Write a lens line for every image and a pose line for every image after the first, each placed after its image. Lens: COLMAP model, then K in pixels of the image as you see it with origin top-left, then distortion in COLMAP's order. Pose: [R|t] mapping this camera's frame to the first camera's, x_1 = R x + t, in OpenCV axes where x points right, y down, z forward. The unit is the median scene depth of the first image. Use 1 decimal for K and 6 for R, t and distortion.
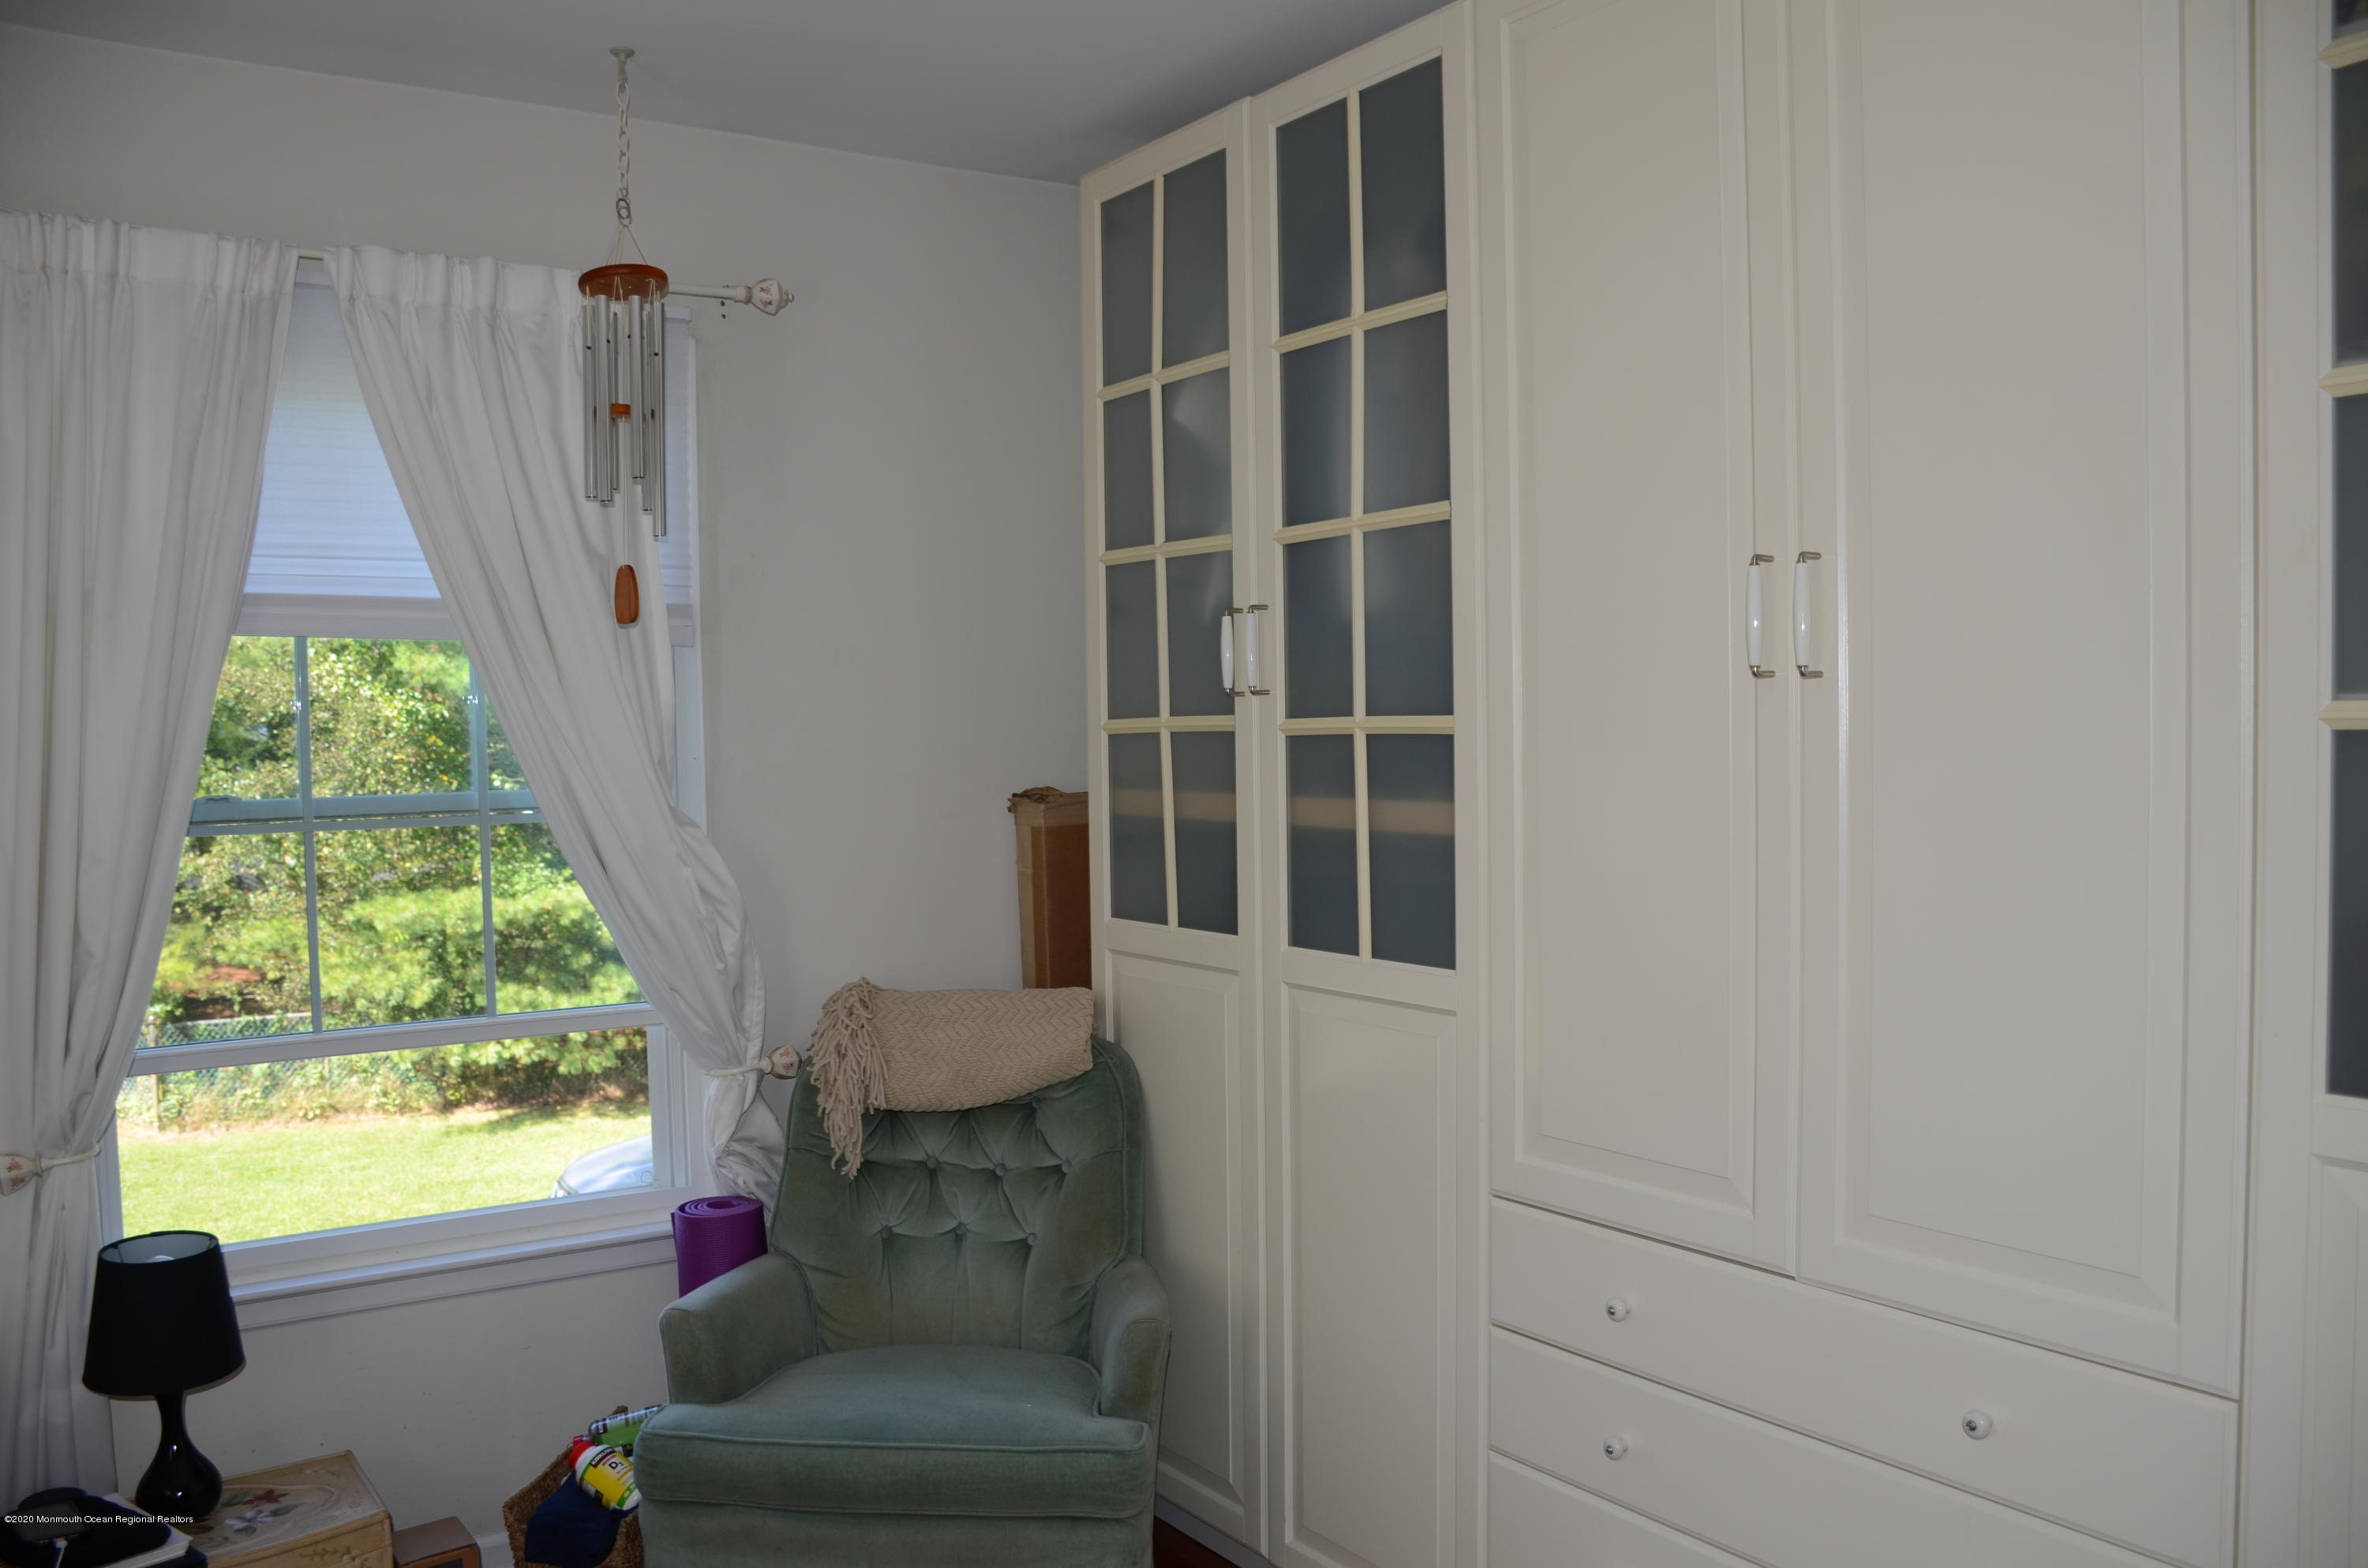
lens RADIAL K [[1836.2, 0, 1183.9], [0, 1836.2, 803.5], [0, 0, 1]] dist [-0.153730, 0.109873]
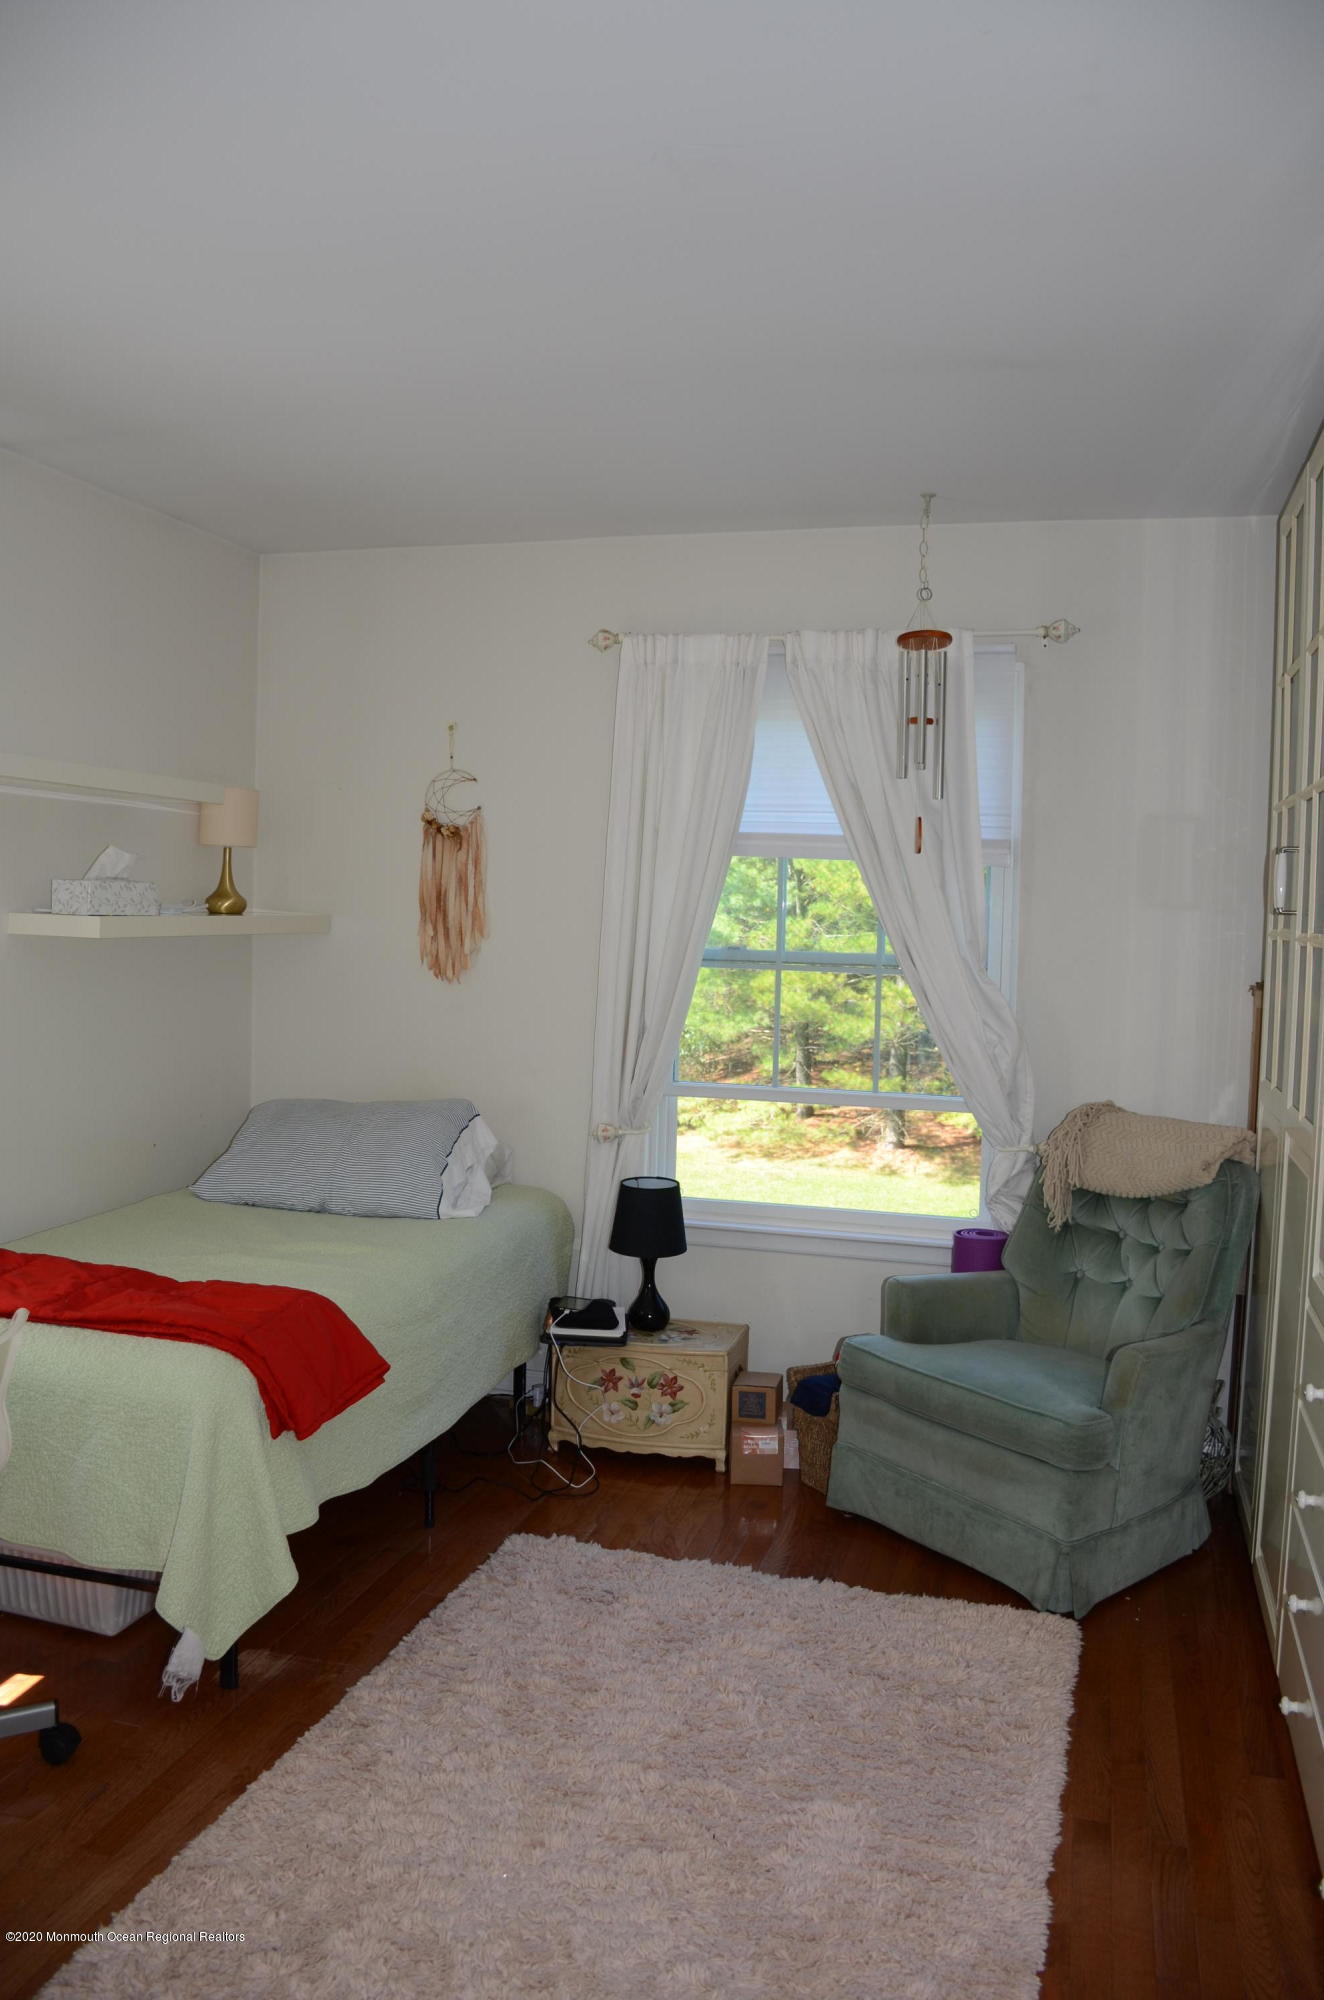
lens RADIAL K [[1551.0, 0, 649.4], [0, 1551.0, 1007.8], [0, 0, 1]] dist [-0.153730, 0.109873]
pose [[0.638805, 0.083042, -0.764874, 0.599052], [-0.071042, 0.996277, 0.048833, -0.012273], [0.766081, 0.023144, 0.642327, -0.059920]]
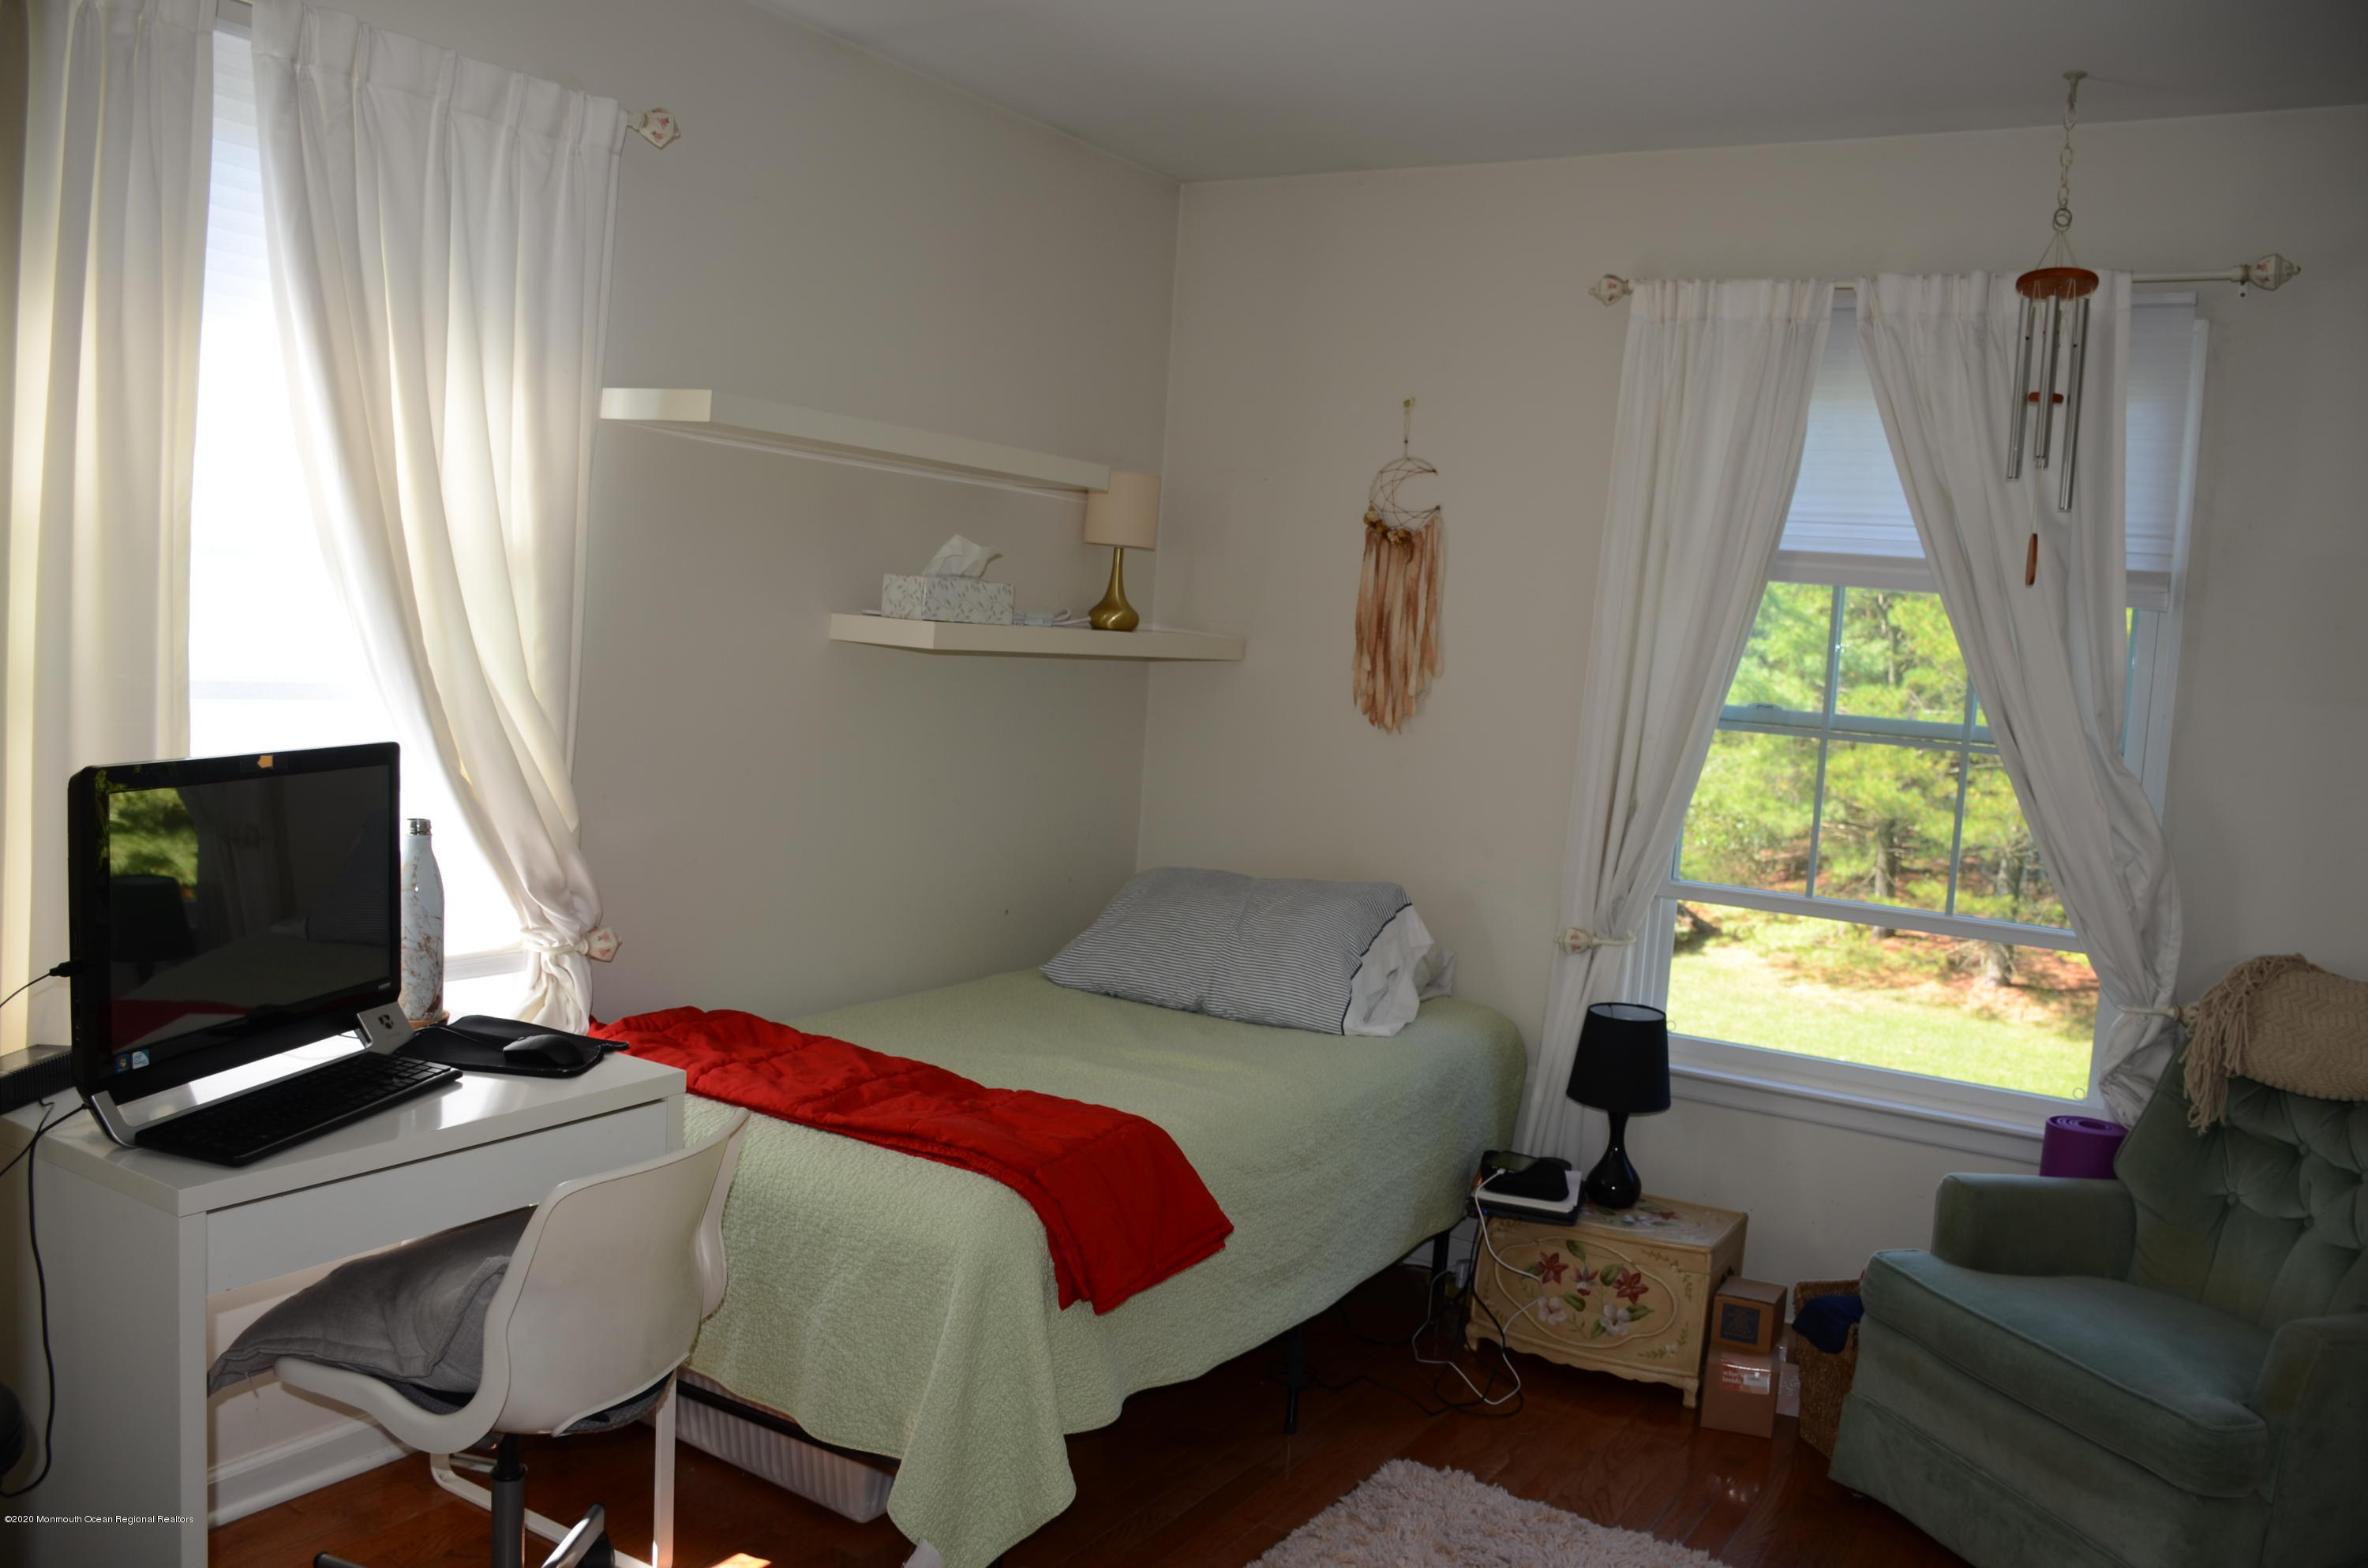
lens RADIAL K [[1836.2, 0, 1183.9], [0, 1836.2, 803.5], [0, 0, 1]] dist [-0.153730, 0.109873]
pose [[0.398070, 0.129918, -0.908109, 0.519267], [-0.114652, 0.989205, 0.091263, -0.003907], [0.910162, 0.067788, 0.408668, 0.062810]]
